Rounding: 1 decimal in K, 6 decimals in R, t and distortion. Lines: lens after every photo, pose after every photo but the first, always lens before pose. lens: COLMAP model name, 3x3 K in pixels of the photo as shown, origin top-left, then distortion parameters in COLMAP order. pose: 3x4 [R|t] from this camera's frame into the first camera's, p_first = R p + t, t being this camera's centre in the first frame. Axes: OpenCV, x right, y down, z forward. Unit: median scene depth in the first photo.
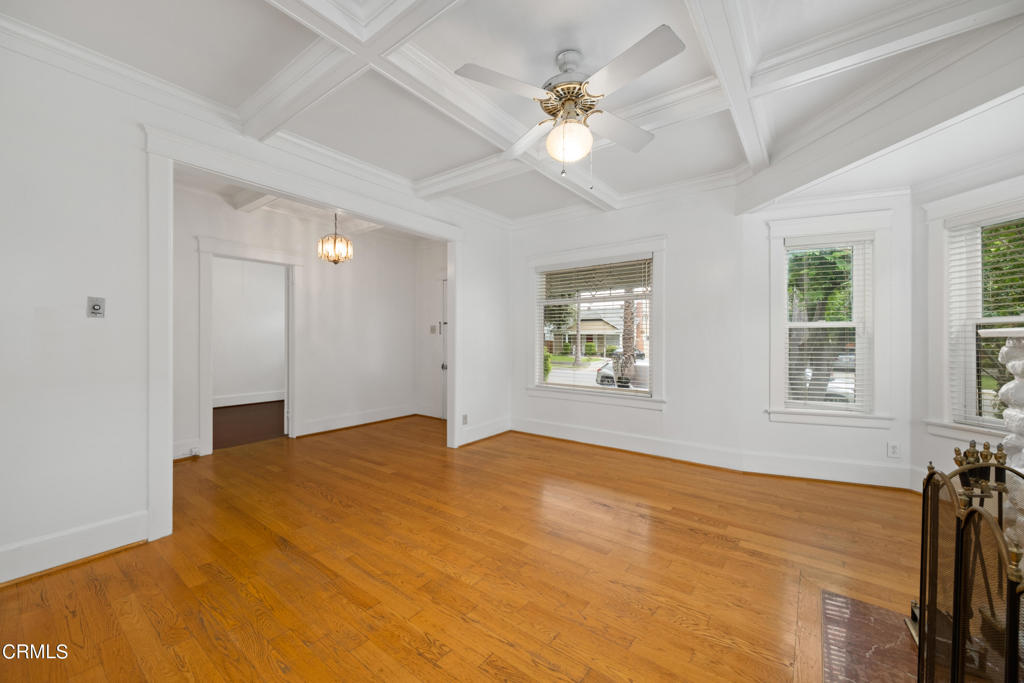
lens RADIAL K [[420.9, 0, 506.9], [0, 420.9, 332.6], [0, 0, 1]] dist [0.013175, -0.000296]
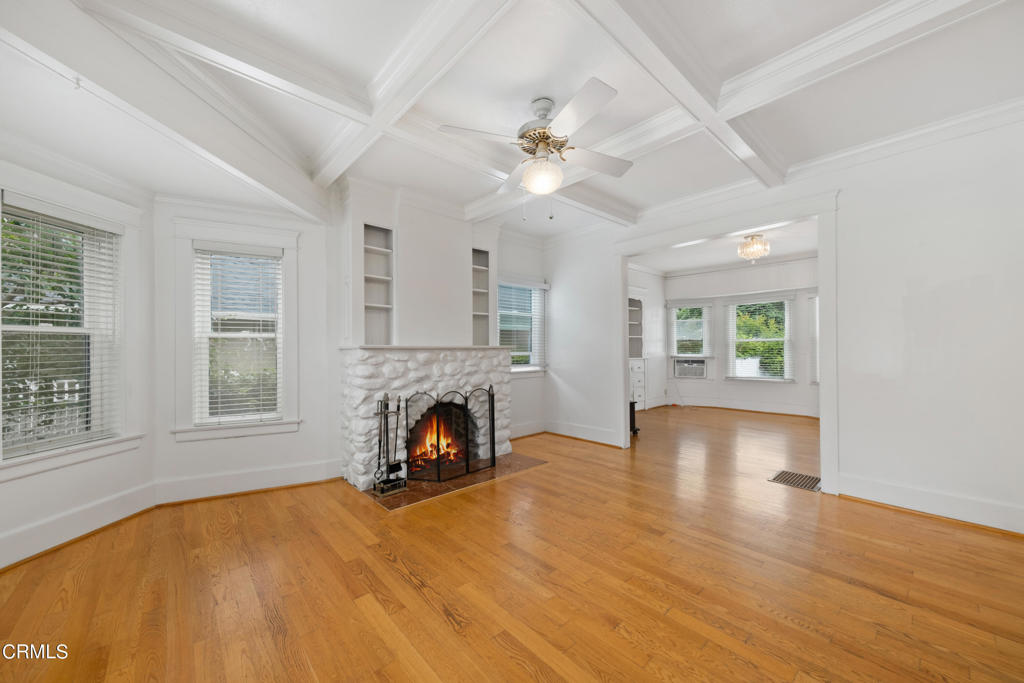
lens RADIAL K [[379.9, 0, 513.3], [0, 379.9, 343.4], [0, 0, 1]] dist [0.009846, 0.000169]
pose [[-0.981220, 0.005985, 0.192801, 0.026520], [0.000144, 0.999541, -0.030294, 0.026947], [-0.192894, -0.029698, -0.980770, 1.566947]]
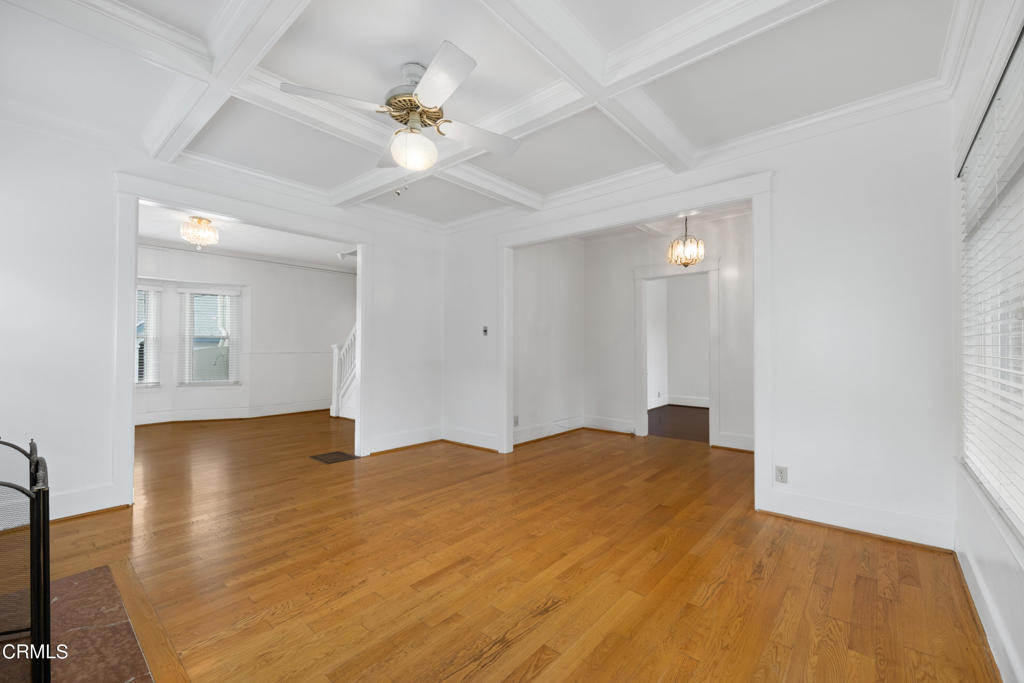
lens RADIAL K [[420.9, 0, 504.6], [0, 420.9, 349.3], [0, 0, 1]] dist [0.013175, -0.000296]
pose [[-0.093512, 0.005438, -0.995603, 0.871625], [0.014480, 0.999887, 0.004102, 0.017806], [0.995513, -0.014032, -0.093580, 1.016200]]
